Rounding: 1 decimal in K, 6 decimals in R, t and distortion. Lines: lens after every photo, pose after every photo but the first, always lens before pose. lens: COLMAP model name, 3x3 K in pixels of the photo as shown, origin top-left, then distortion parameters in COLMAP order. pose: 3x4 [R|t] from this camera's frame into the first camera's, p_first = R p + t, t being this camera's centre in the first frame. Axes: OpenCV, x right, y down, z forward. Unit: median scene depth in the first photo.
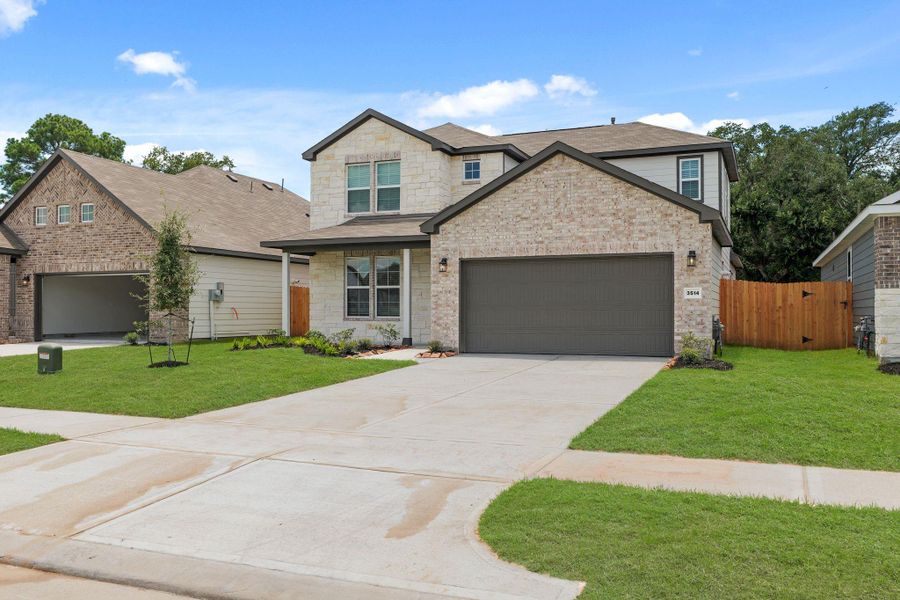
lens RADIAL K [[636.3, 0, 367.3], [0, 636.3, 301.7], [0, 0, 1]] dist [0.000063, 0.001945]
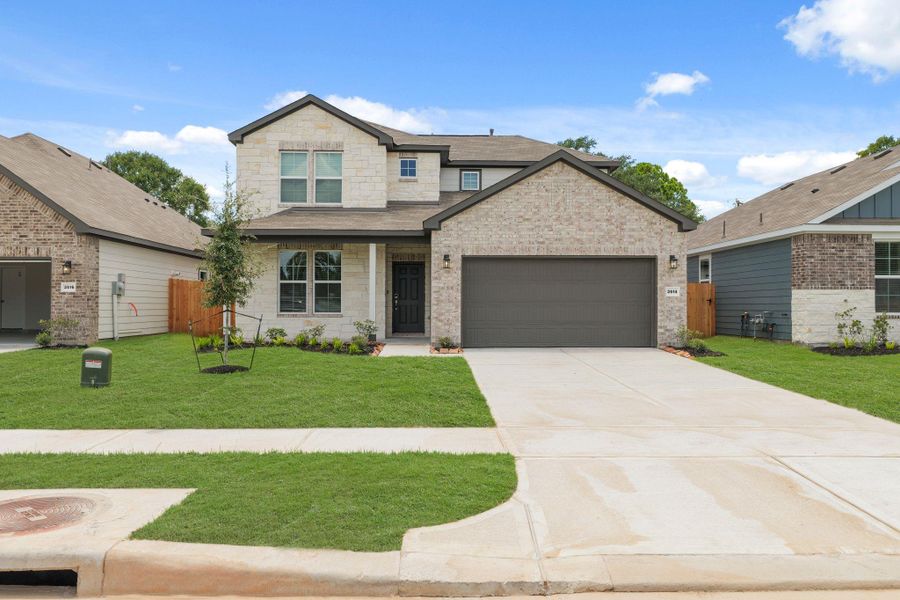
lens RADIAL K [[636.3, 0, 367.3], [0, 636.3, 301.7], [0, 0, 1]] dist [0.000063, 0.001945]
pose [[0.926061, 0.003291, 0.377358, -0.293572], [-0.006034, 0.999963, 0.006089, 0.000750], [-0.377324, -0.007916, 0.926047, 0.087626]]
